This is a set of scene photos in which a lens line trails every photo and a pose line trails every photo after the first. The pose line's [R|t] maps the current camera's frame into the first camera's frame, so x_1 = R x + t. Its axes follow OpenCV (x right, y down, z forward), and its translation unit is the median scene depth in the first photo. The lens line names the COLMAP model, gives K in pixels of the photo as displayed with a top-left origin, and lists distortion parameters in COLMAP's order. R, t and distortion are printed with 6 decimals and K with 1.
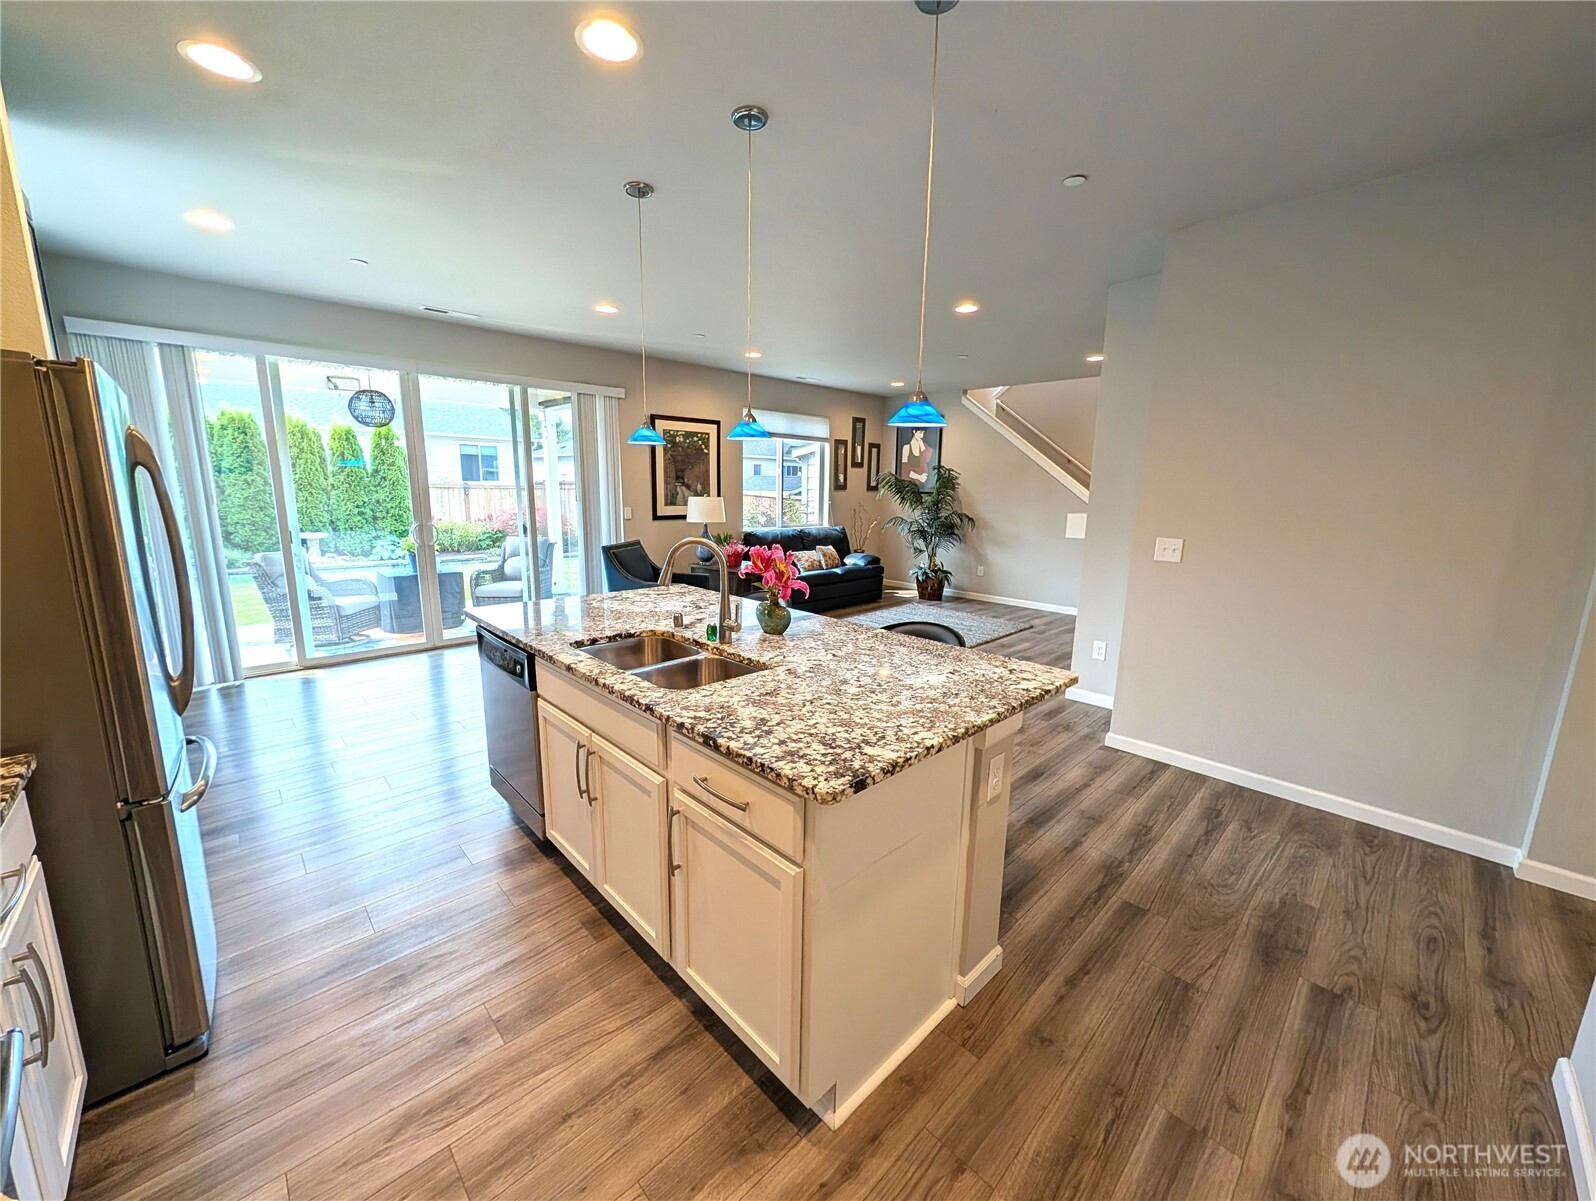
lens RADIAL K [[612.1, 0, 795.0], [0, 612.1, 599.4], [0, 0, 1]] dist [0.000643, -0.000101]
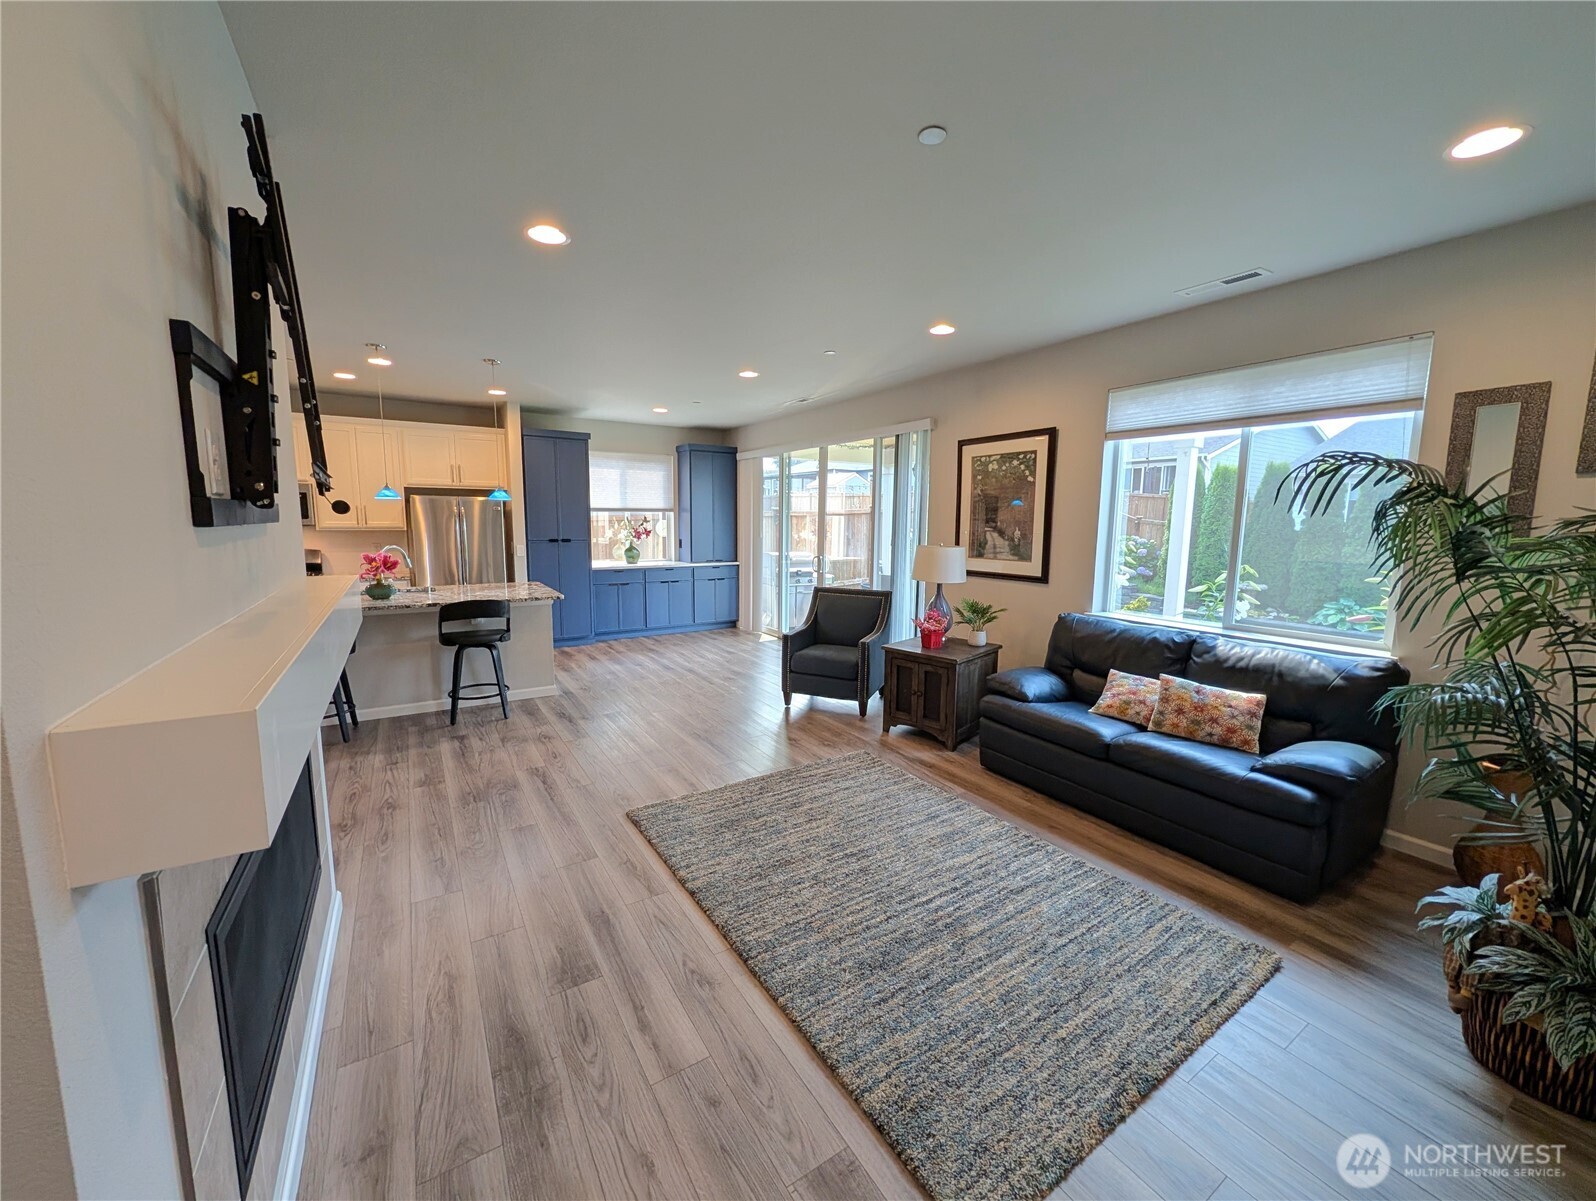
lens RADIAL K [[612.1, 0, 796.2], [0, 612.1, 595.4], [0, 0, 1]] dist [0.000643, -0.000101]
pose [[-0.195818, 0.103094, -0.975206, 0.577596], [-0.194206, 0.970685, 0.141612, -0.175685], [0.961218, 0.217121, -0.170057, 0.949799]]
